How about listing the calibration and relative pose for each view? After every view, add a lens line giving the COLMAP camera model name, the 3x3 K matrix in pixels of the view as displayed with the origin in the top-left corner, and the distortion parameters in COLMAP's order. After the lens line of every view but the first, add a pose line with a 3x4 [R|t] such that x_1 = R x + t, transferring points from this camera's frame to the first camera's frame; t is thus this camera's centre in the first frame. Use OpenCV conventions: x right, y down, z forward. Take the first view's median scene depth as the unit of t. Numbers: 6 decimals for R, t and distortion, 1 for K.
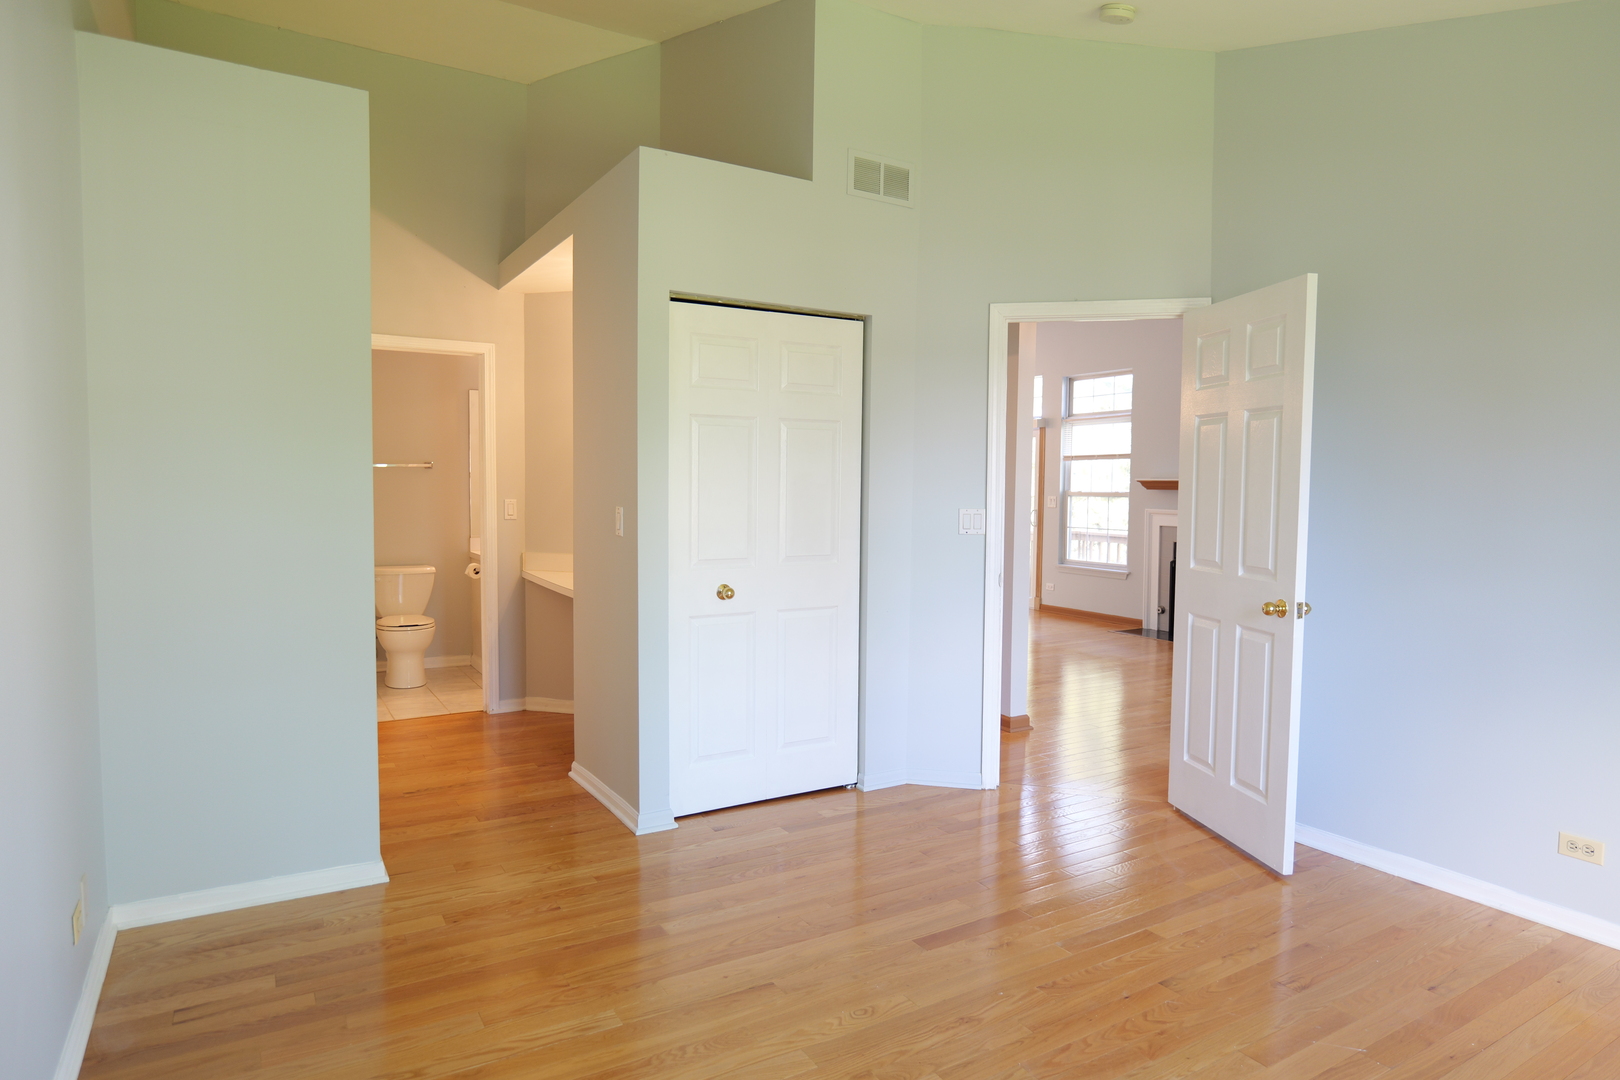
lens RADIAL K [[943.5, 0, 820.8], [0, 943.5, 545.3], [0, 0, 1]] dist [-0.032935, 0.014561]
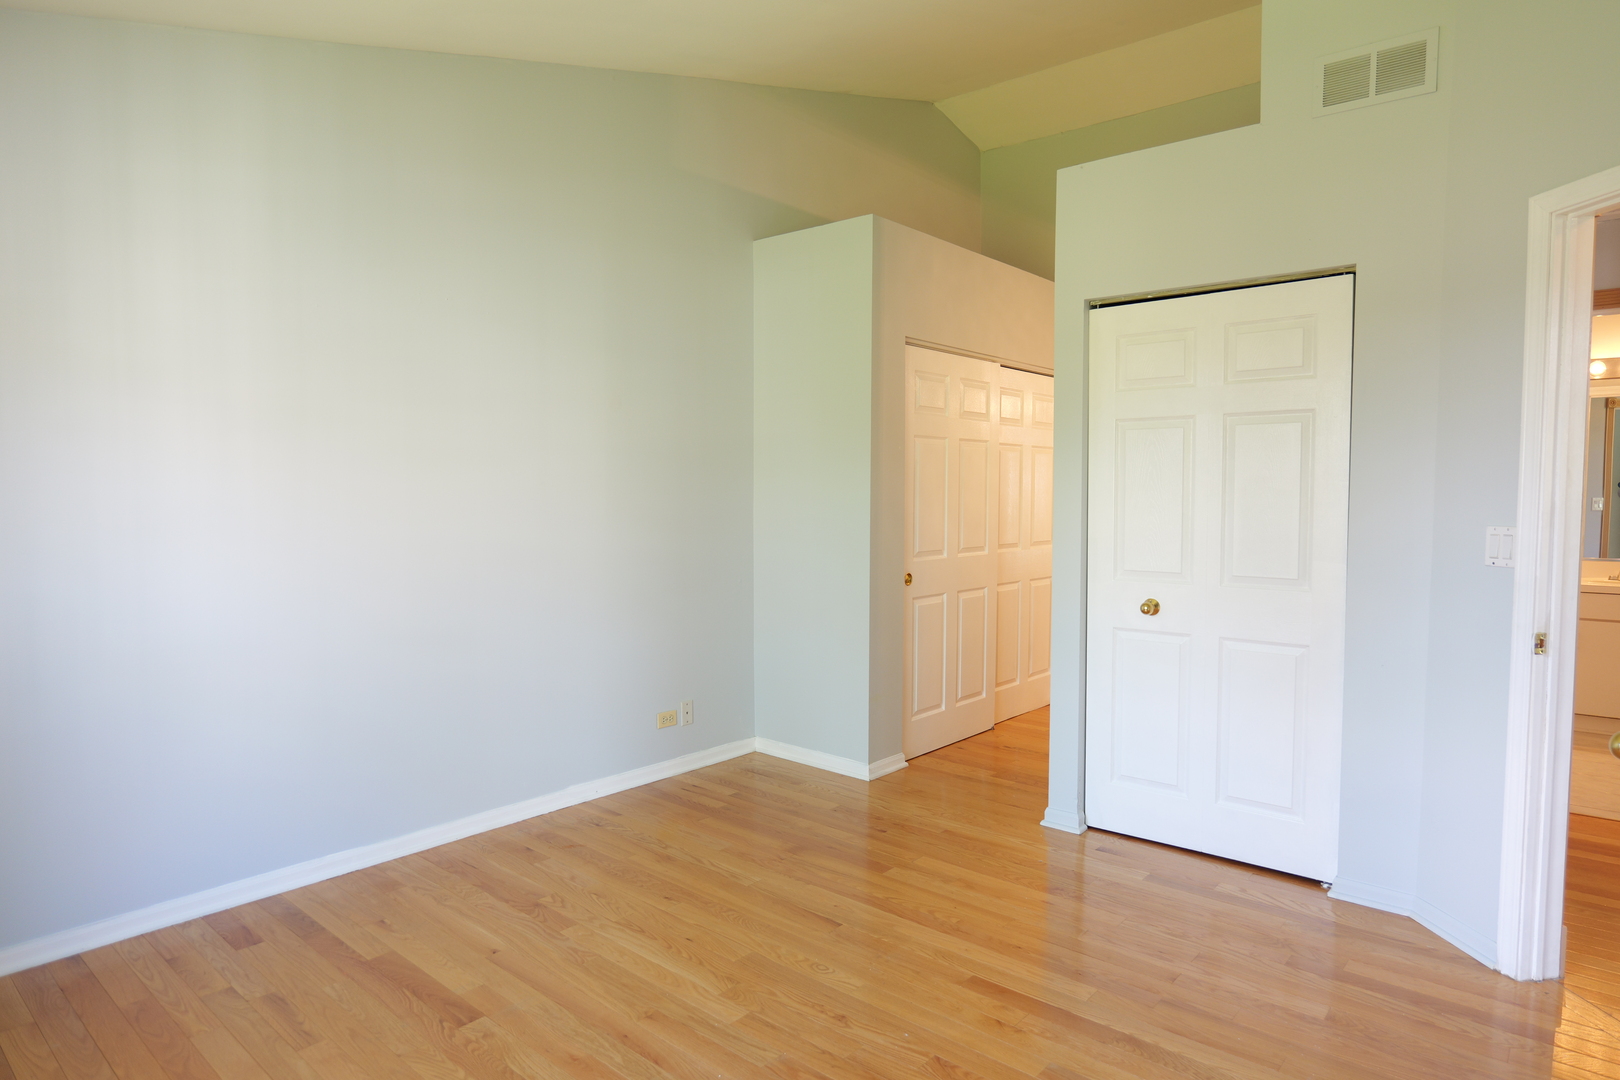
lens RADIAL K [[943.5, 0, 816.4], [0, 943.5, 547.4], [0, 0, 1]] dist [-0.032935, 0.014561]
pose [[0.302719, 0.047176, -0.951911, 0.633592], [-0.057965, 0.997837, 0.031019, -0.017682], [0.951315, 0.045787, 0.304799, 0.375221]]
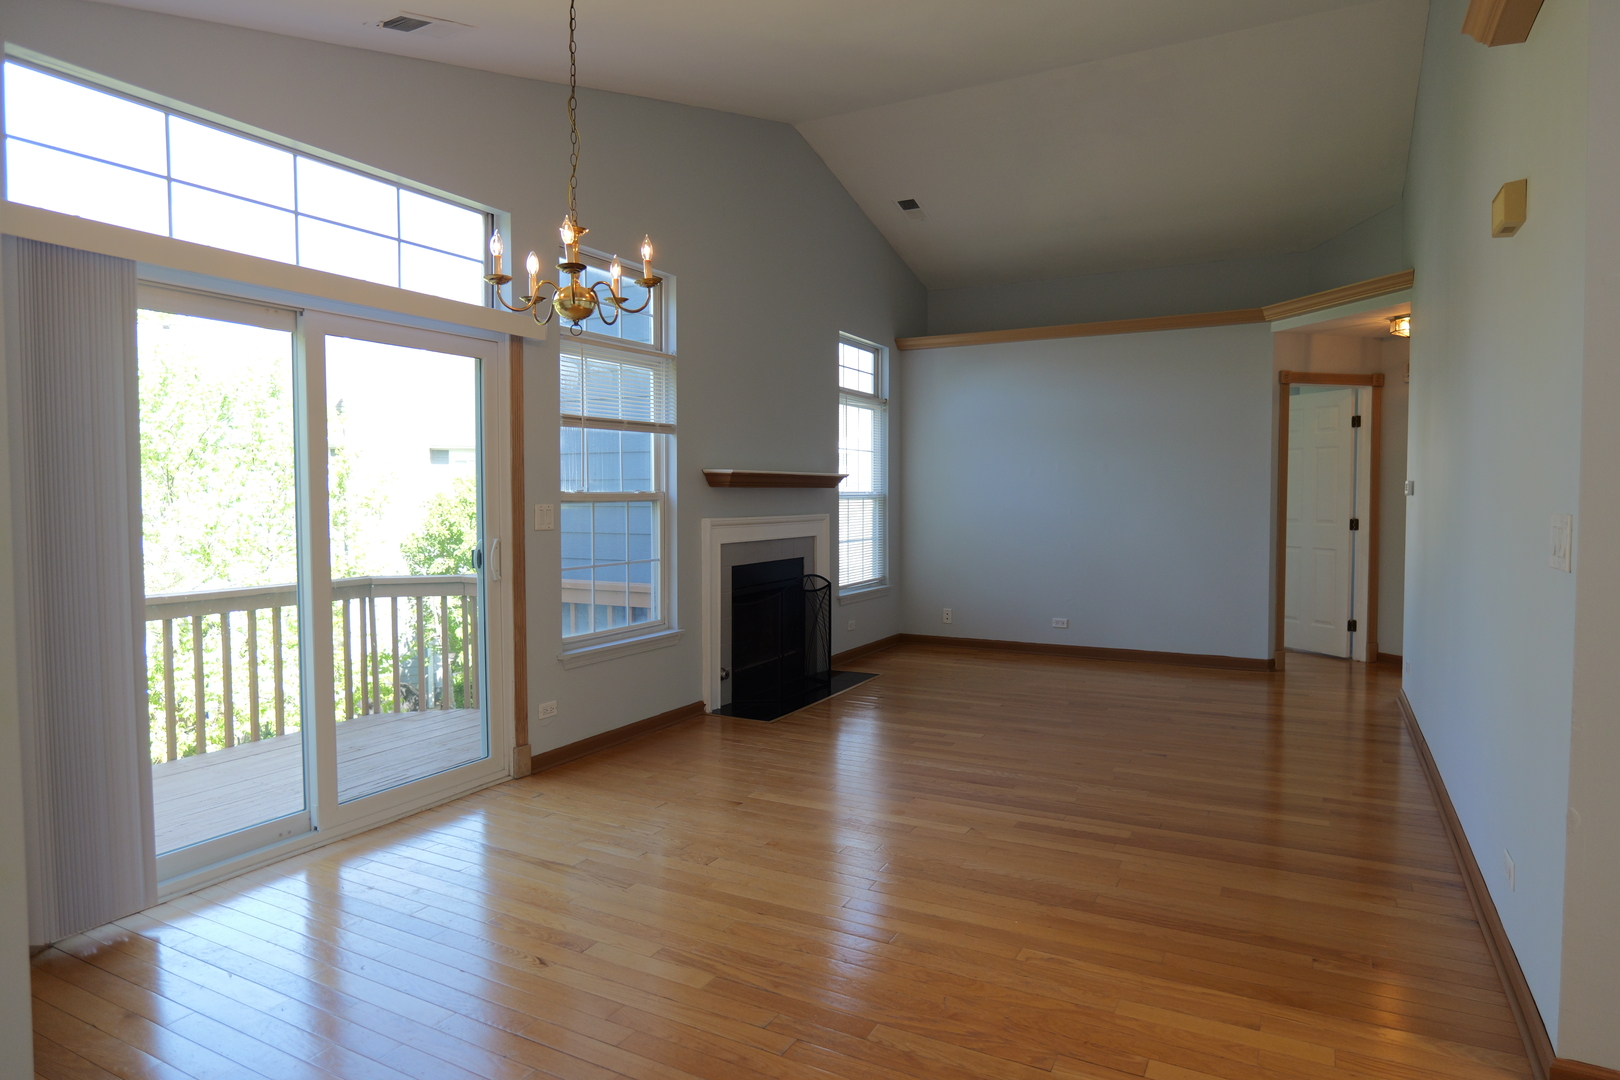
lens RADIAL K [[943.5, 0, 806.9], [0, 943.5, 537.7], [0, 0, 1]] dist [-0.032935, 0.014561]
pose [[-0.494617, -0.044685, 0.867962, -0.485842], [0.058480, 0.994703, 0.084536, -0.165085], [-0.867142, 0.092571, -0.489383, 2.755693]]
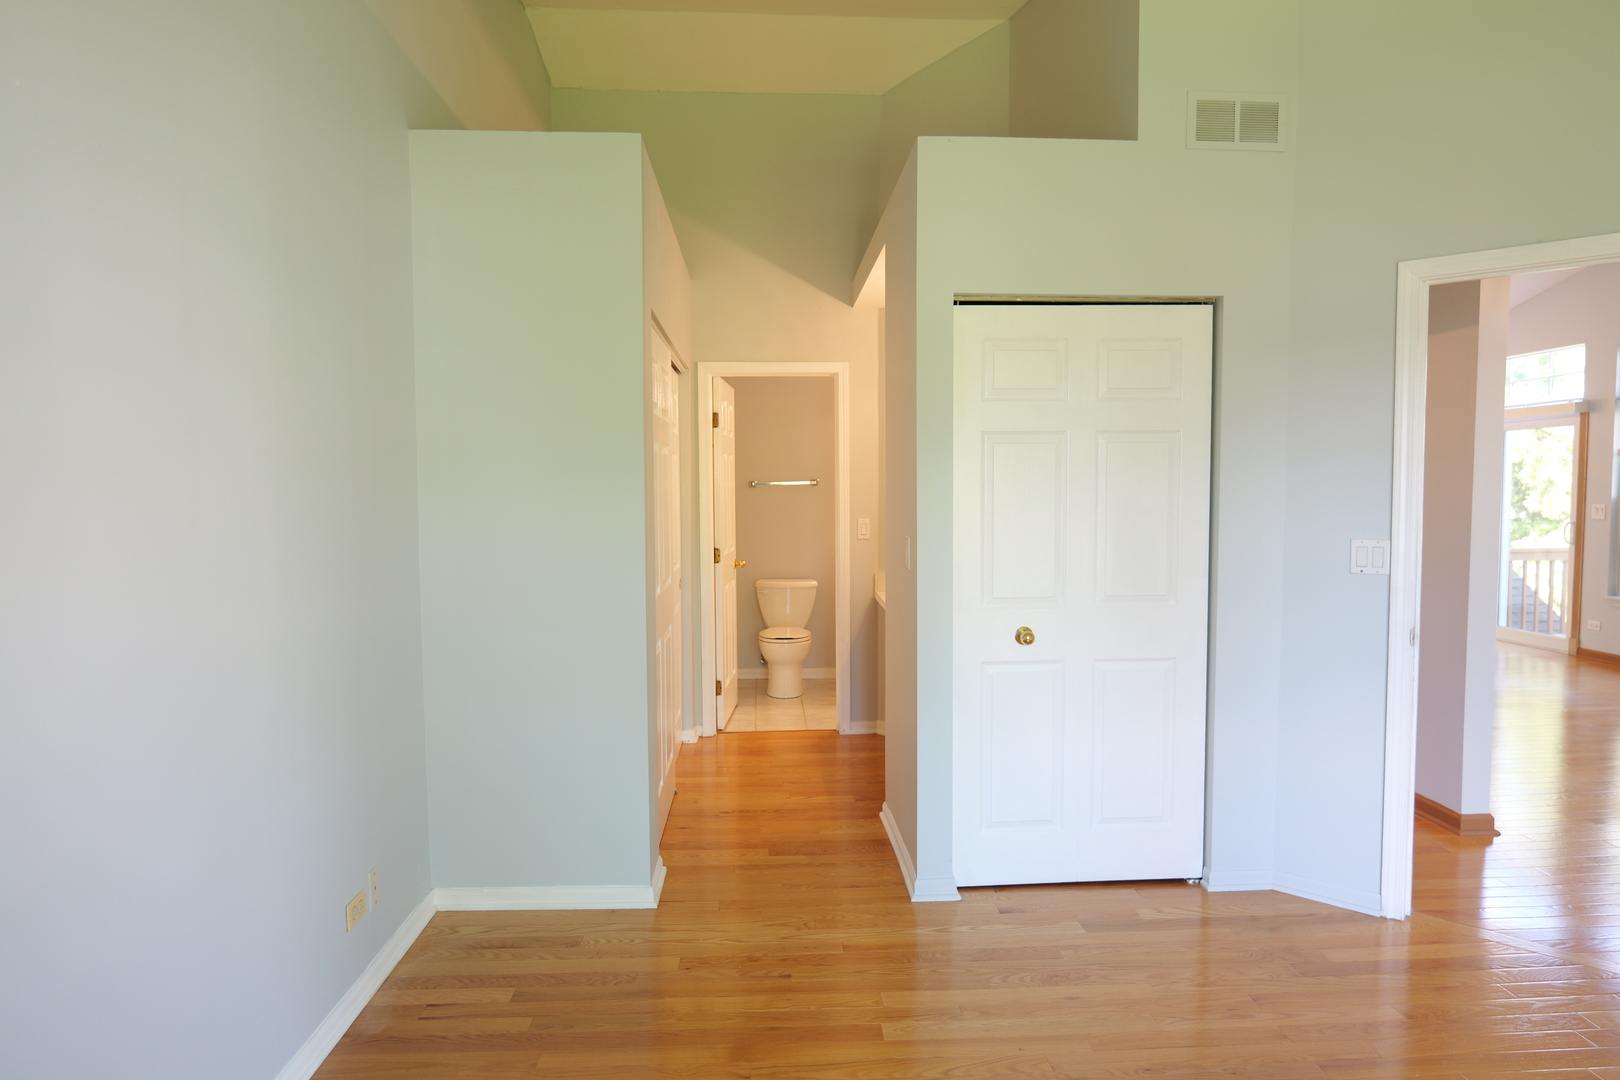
lens RADIAL K [[943.5, 0, 811.5], [0, 943.5, 542.8], [0, 0, 1]] dist [-0.032935, 0.014561]
pose [[0.876843, 0.012937, -0.480602, 0.130792], [-0.014962, 0.999888, -0.000381, -0.030072], [0.480543, 0.007525, 0.876939, 0.141749]]
